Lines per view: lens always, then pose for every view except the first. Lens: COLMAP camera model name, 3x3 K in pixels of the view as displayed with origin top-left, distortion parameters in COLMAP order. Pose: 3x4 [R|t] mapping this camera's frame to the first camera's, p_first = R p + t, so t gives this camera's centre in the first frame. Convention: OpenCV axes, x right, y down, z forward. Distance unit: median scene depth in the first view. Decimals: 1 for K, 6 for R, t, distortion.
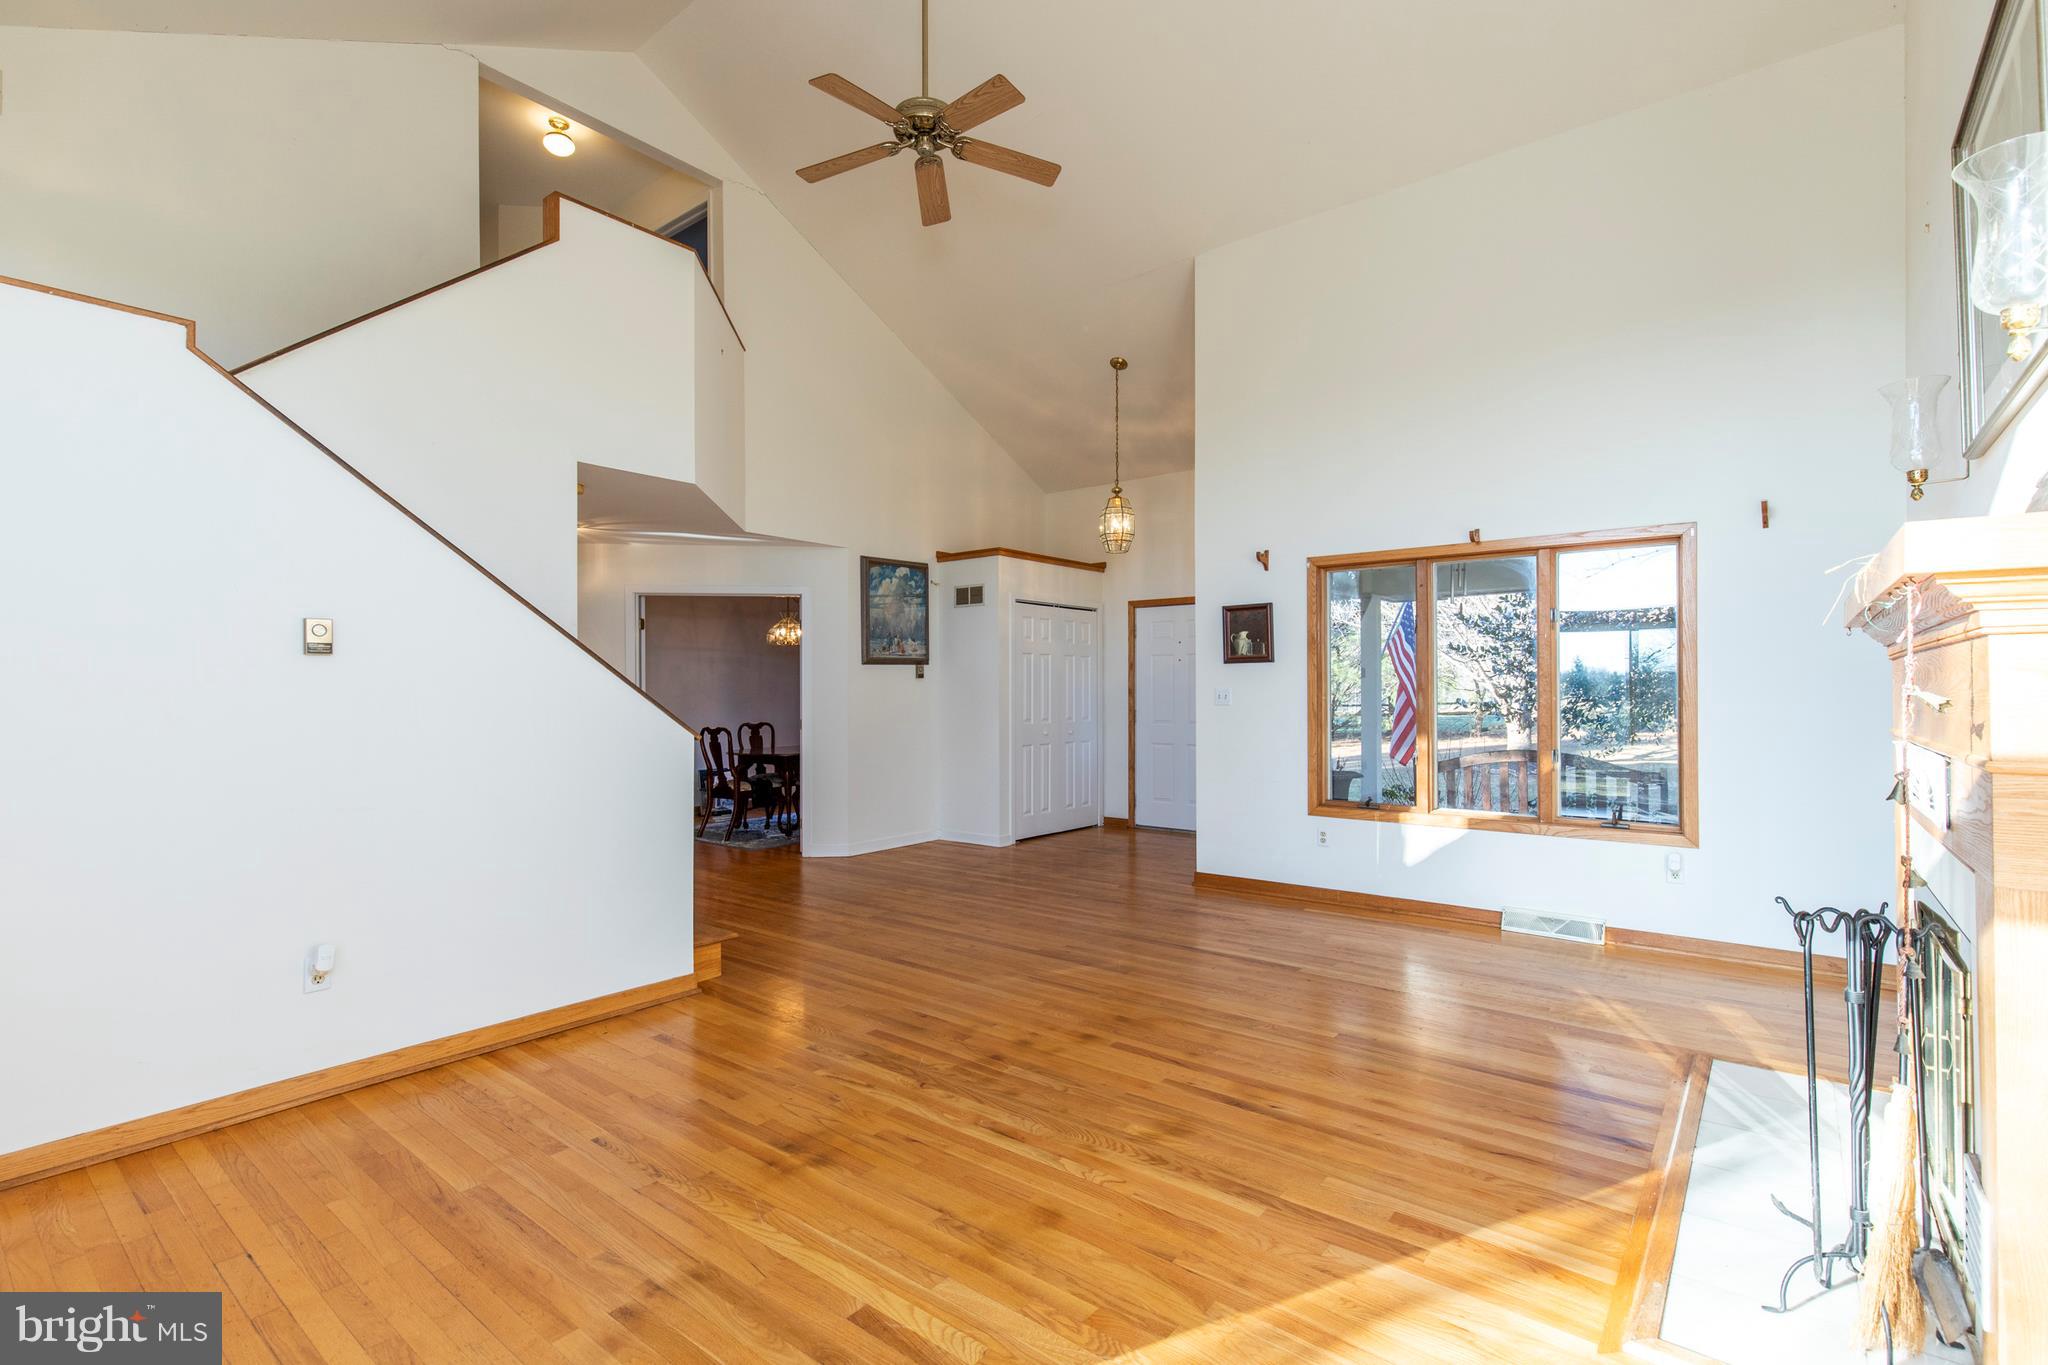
lens RADIAL K [[955.4, 0, 1028.6], [0, 955.4, 686.8], [0, 0, 1]] dist [0.000534, -0.000471]
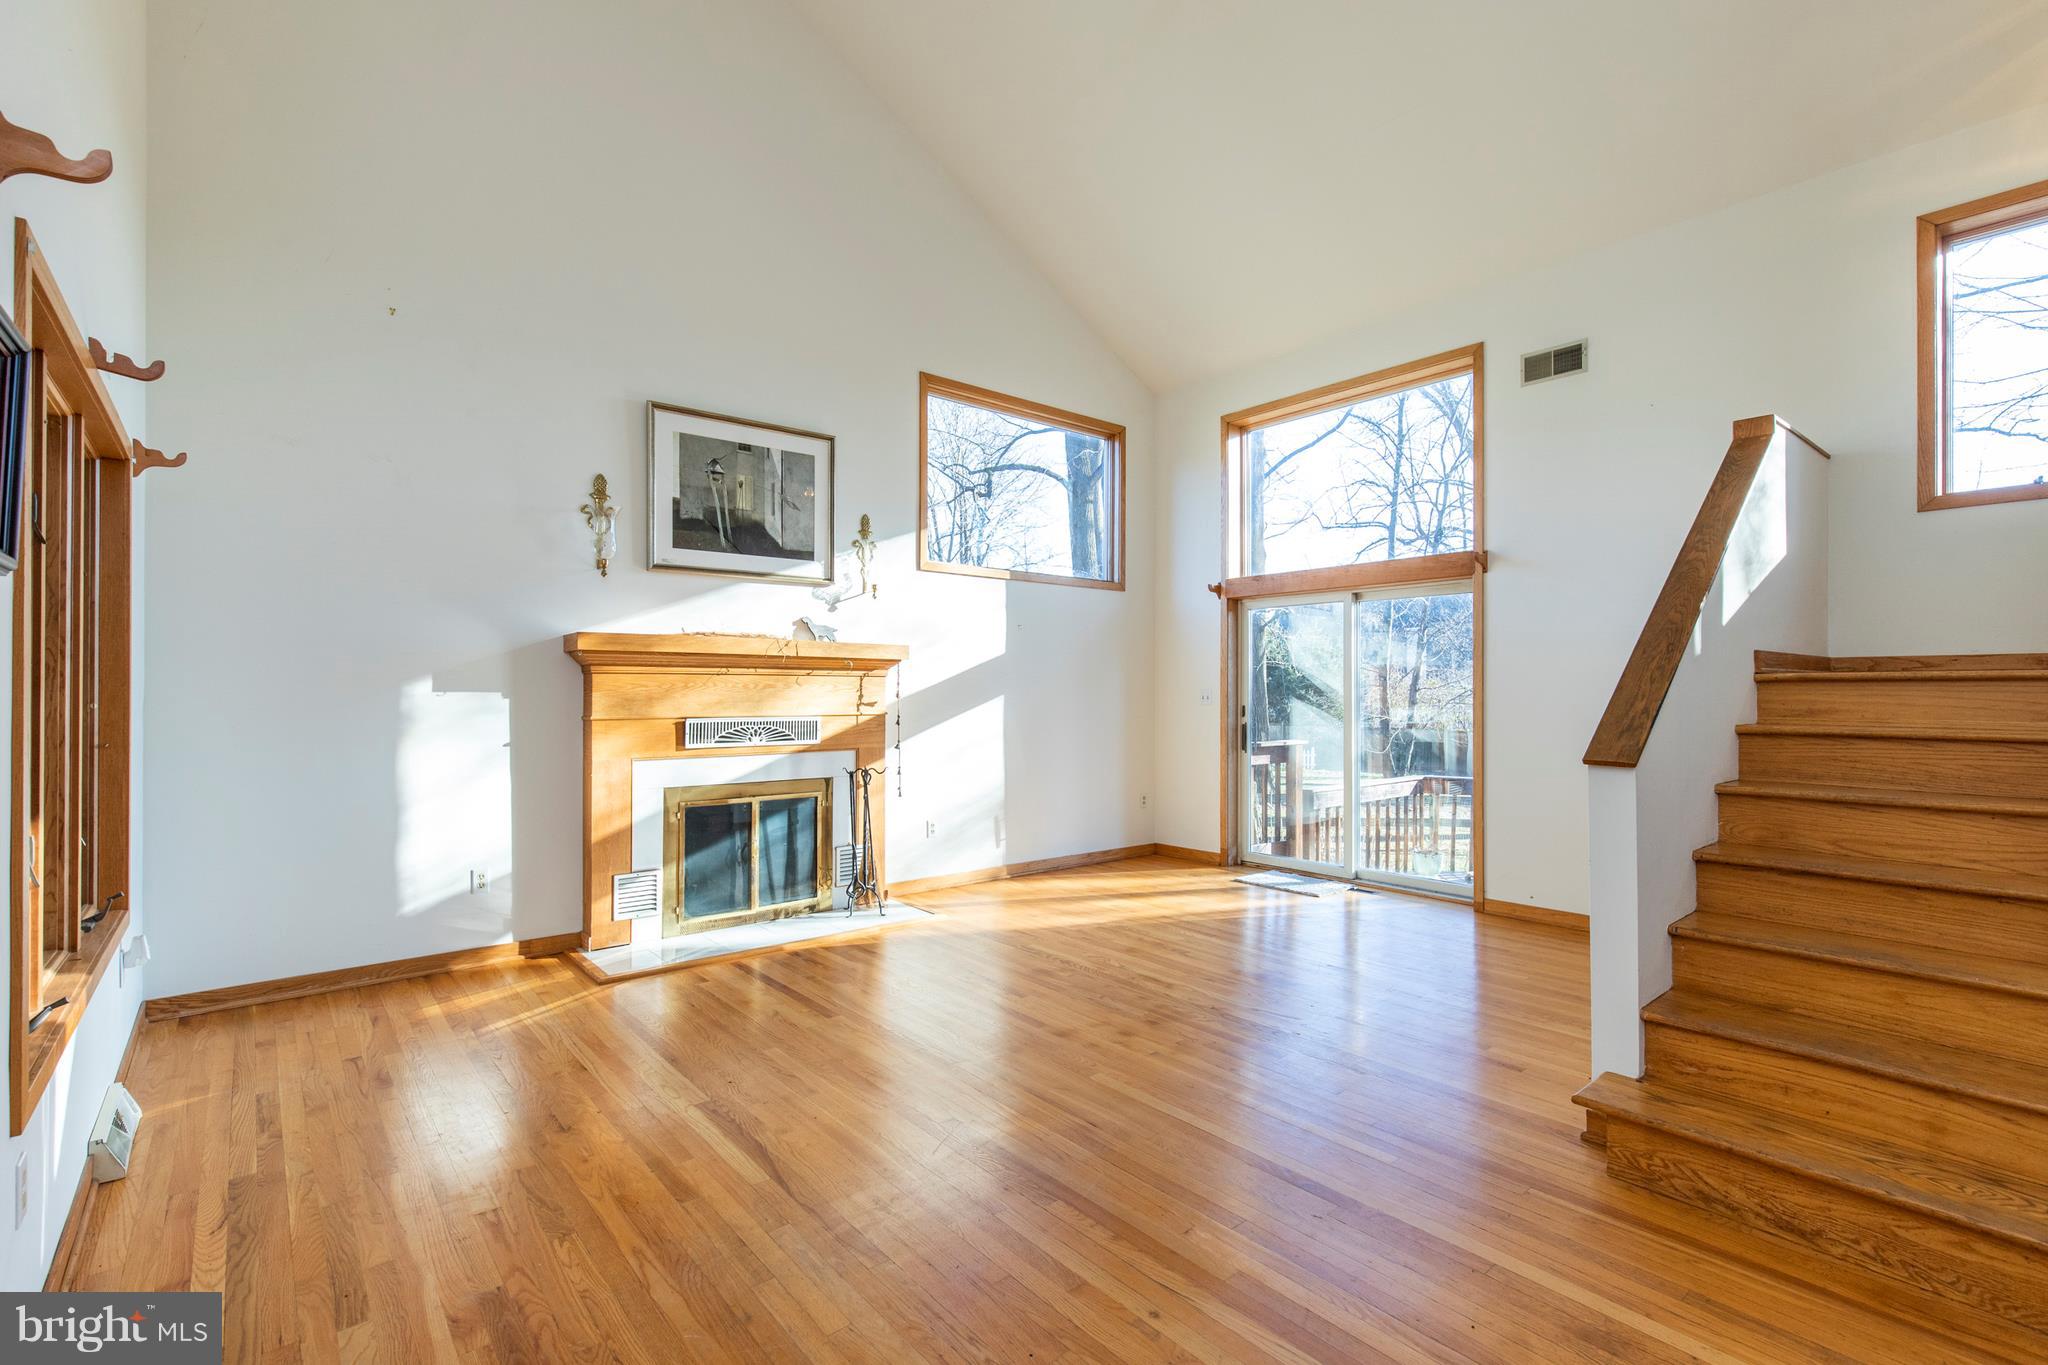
lens RADIAL K [[955.4, 0, 1028.6], [0, 955.4, 686.8], [0, 0, 1]] dist [0.000534, -0.000471]
pose [[-0.982218, 0.000329, 0.187746, -0.123818], [-0.001032, 0.999974, -0.007151, 0.001038], [-0.187743, -0.007218, -0.982192, 2.588016]]
